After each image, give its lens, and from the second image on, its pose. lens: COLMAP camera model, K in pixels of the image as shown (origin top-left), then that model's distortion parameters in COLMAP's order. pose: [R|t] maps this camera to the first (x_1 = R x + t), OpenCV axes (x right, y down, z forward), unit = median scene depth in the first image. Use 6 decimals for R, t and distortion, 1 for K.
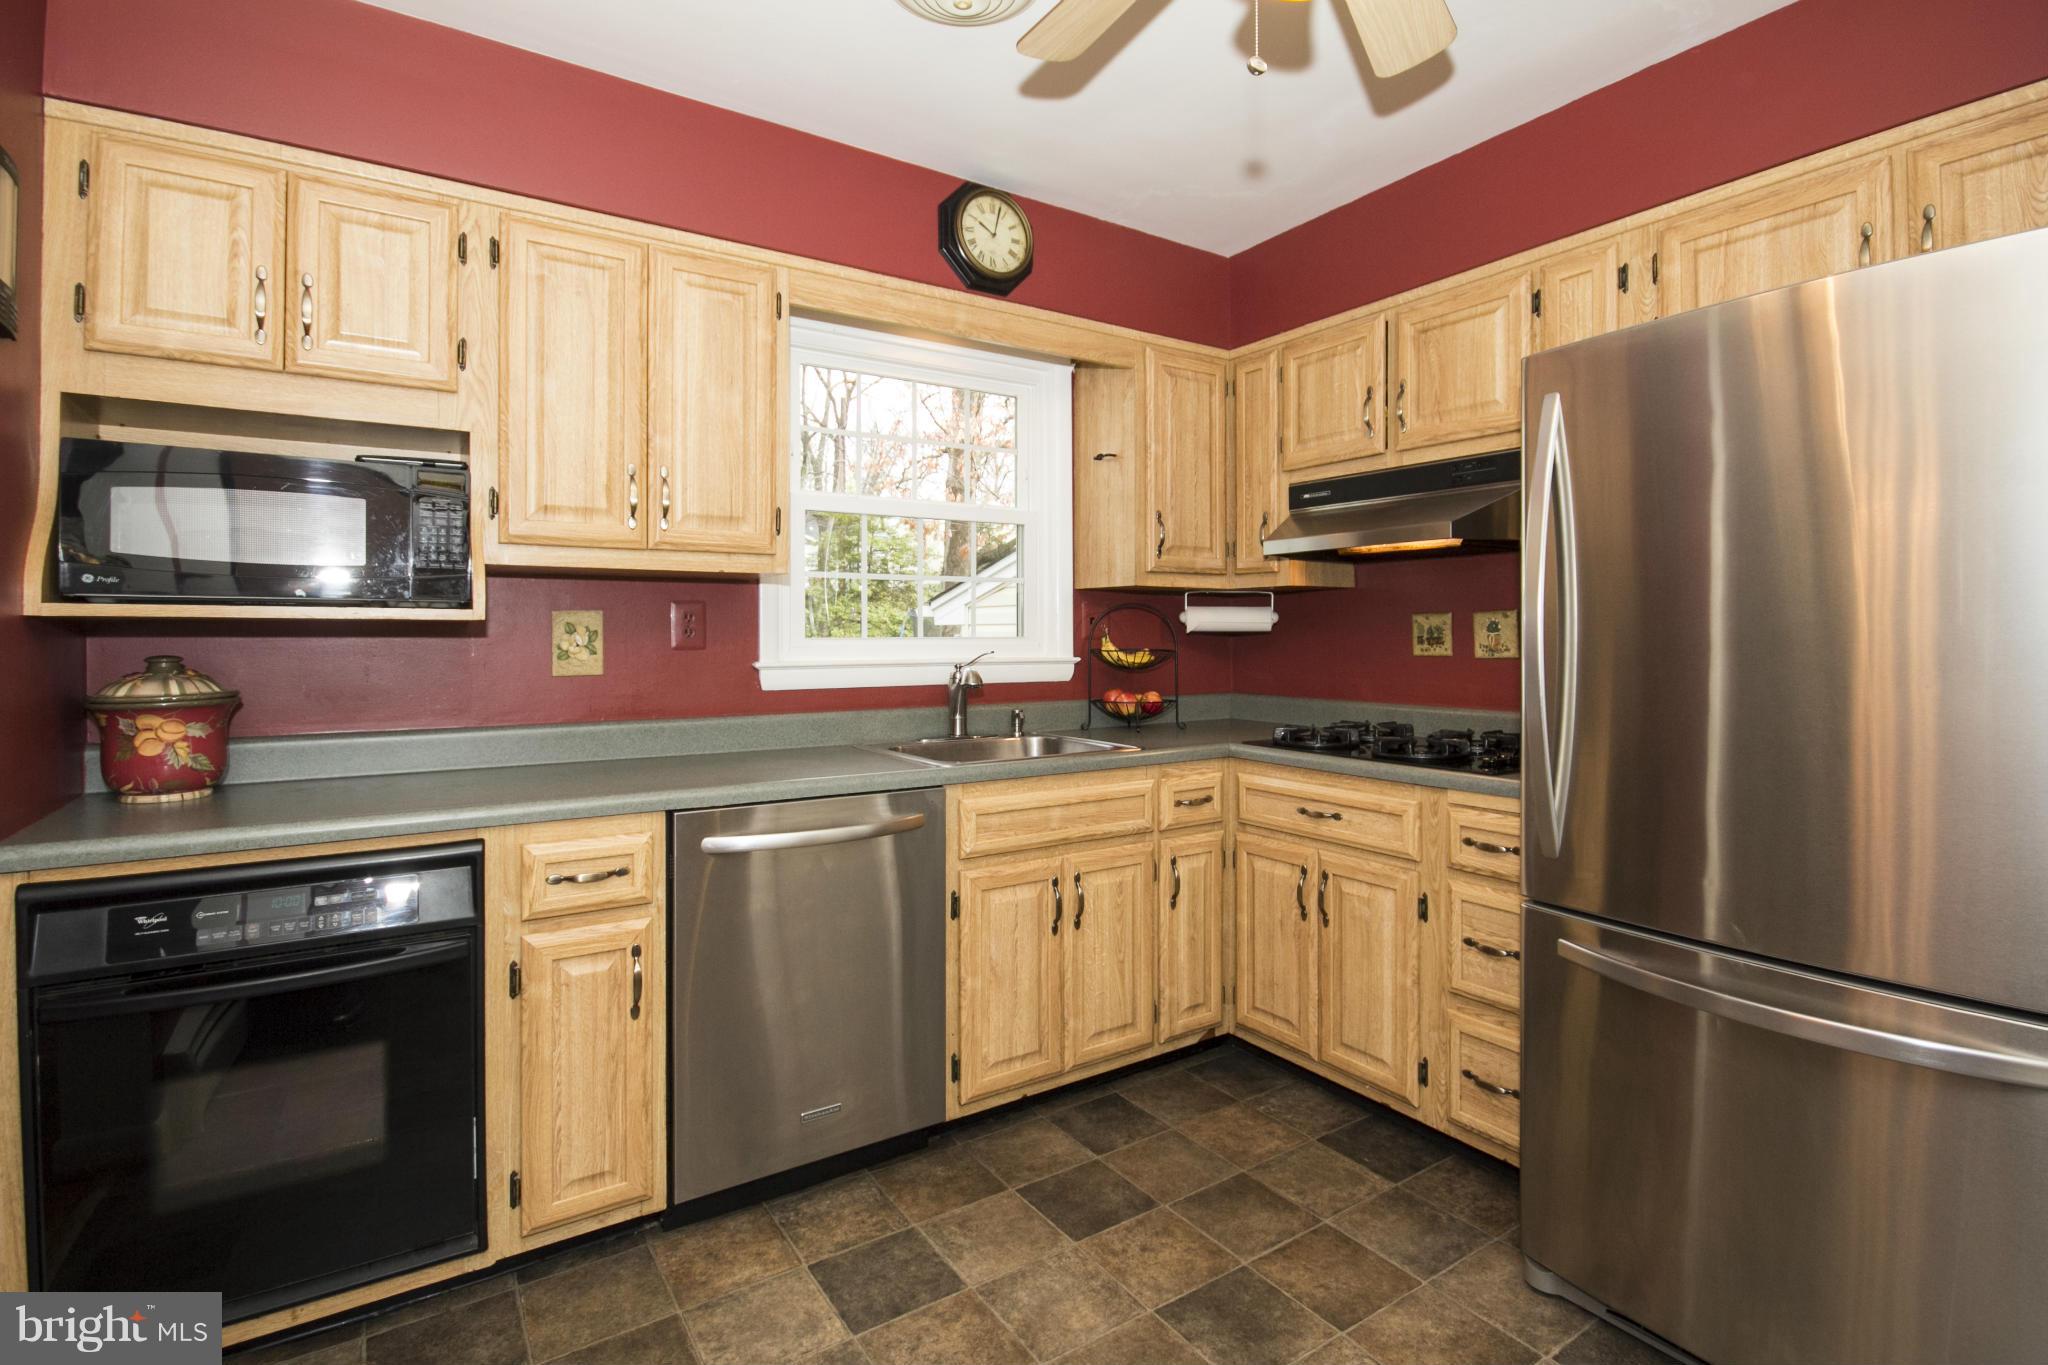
lens RADIAL K [[1006.3, 0, 1026.2], [0, 1006.3, 634.2], [0, 0, 1]] dist [-0.001700, 0.000475]
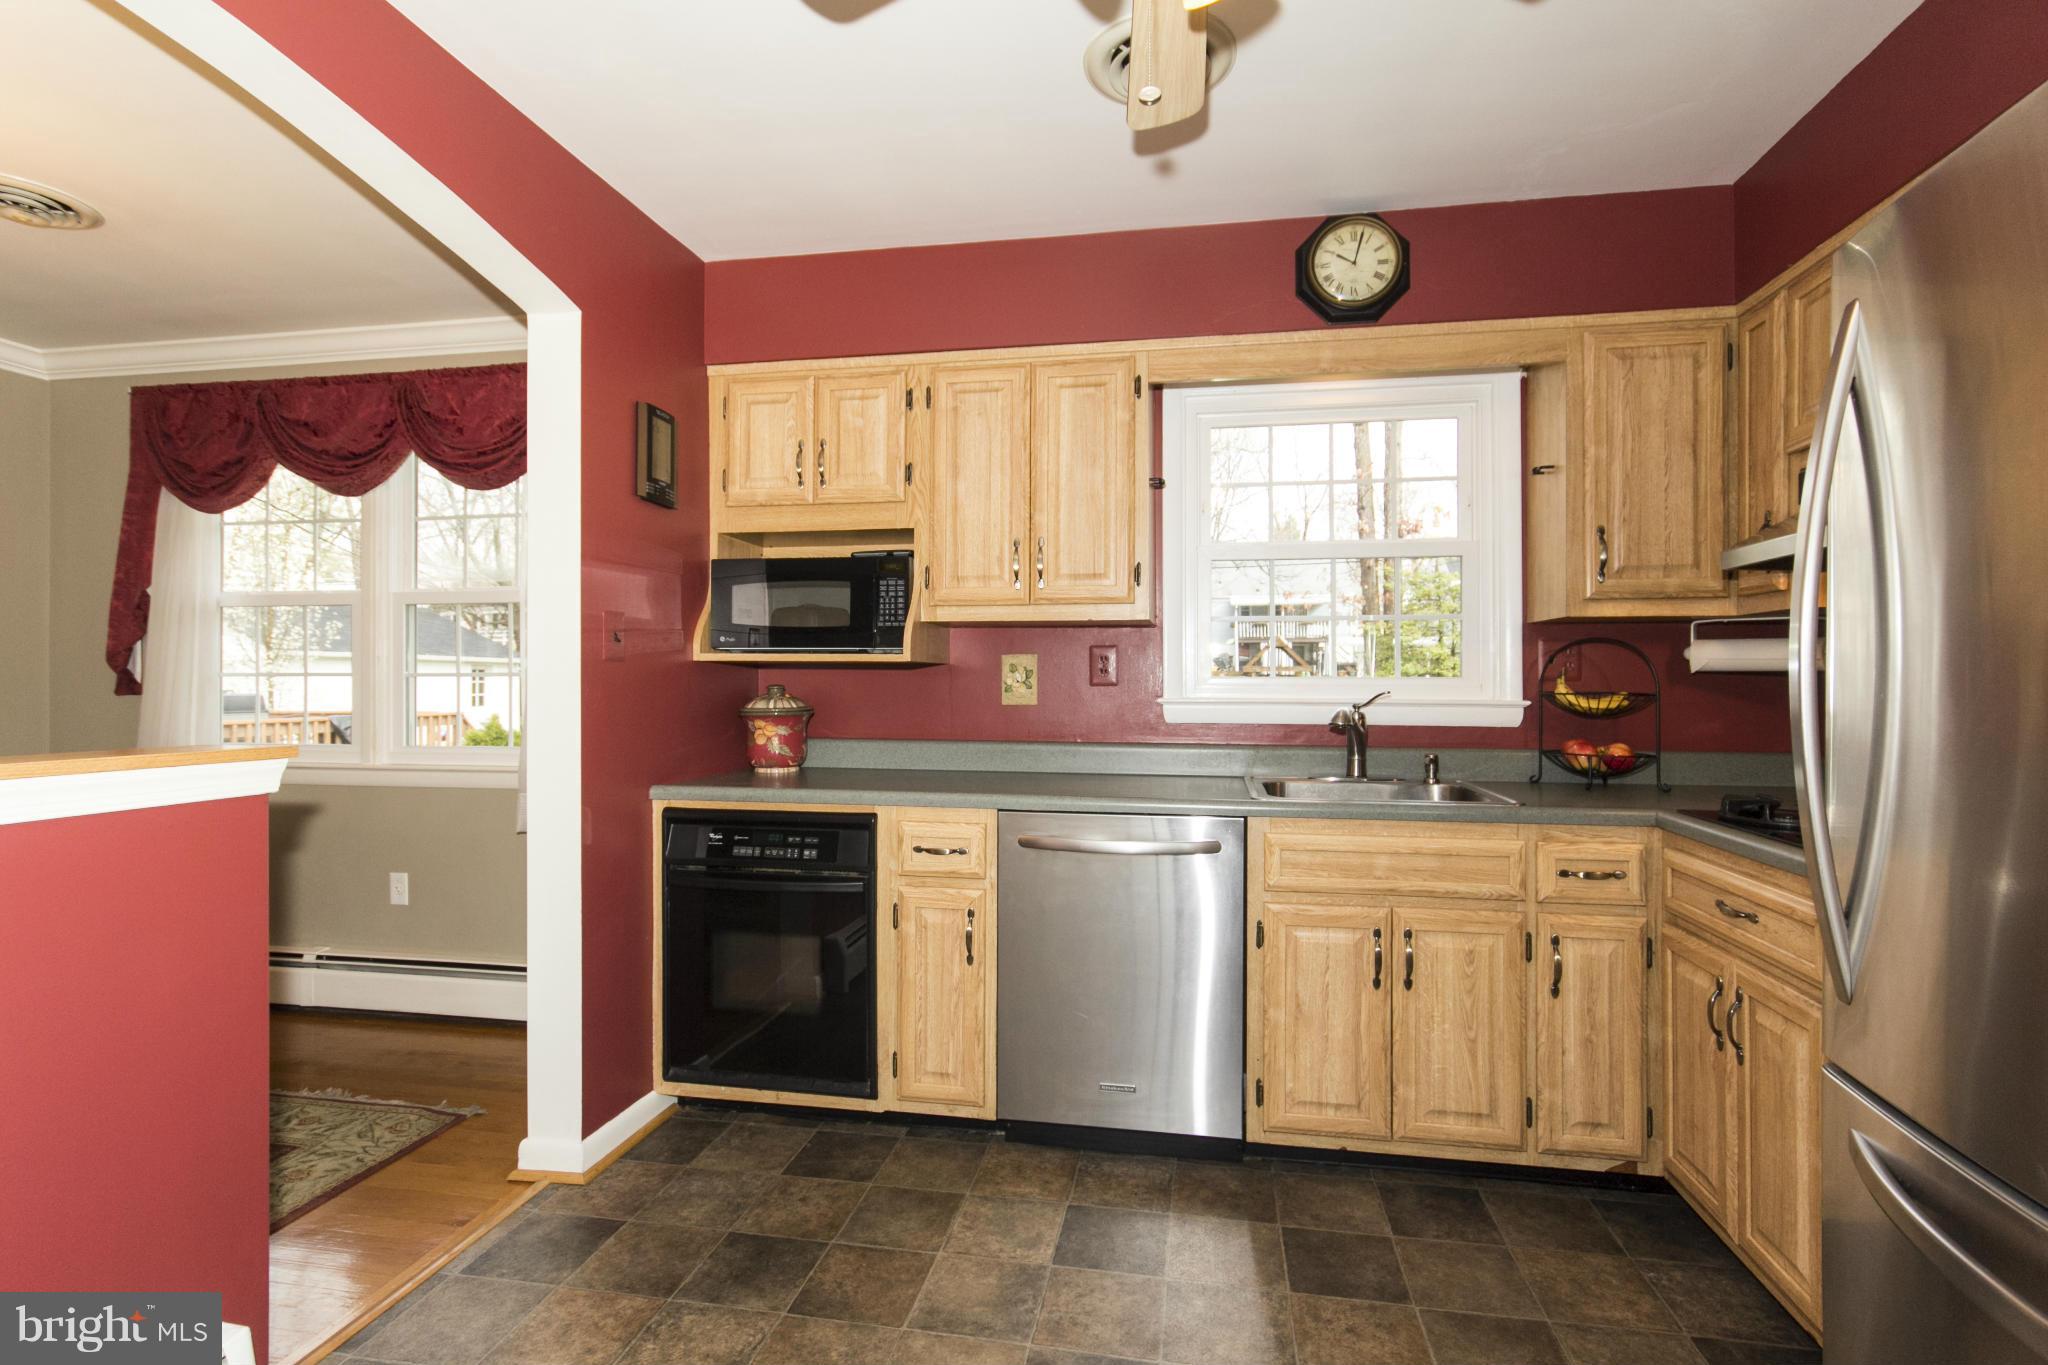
lens RADIAL K [[956.2, 0, 1024.0], [0, 956.2, 682.5], [0, 0, 1]] dist [-0.000455, 0.014435]
pose [[0.719291, 0.005117, -0.694690, 0.413901], [-0.005137, 0.999985, 0.002046, 0.009742], [0.694690, 0.002097, 0.719306, 0.120607]]
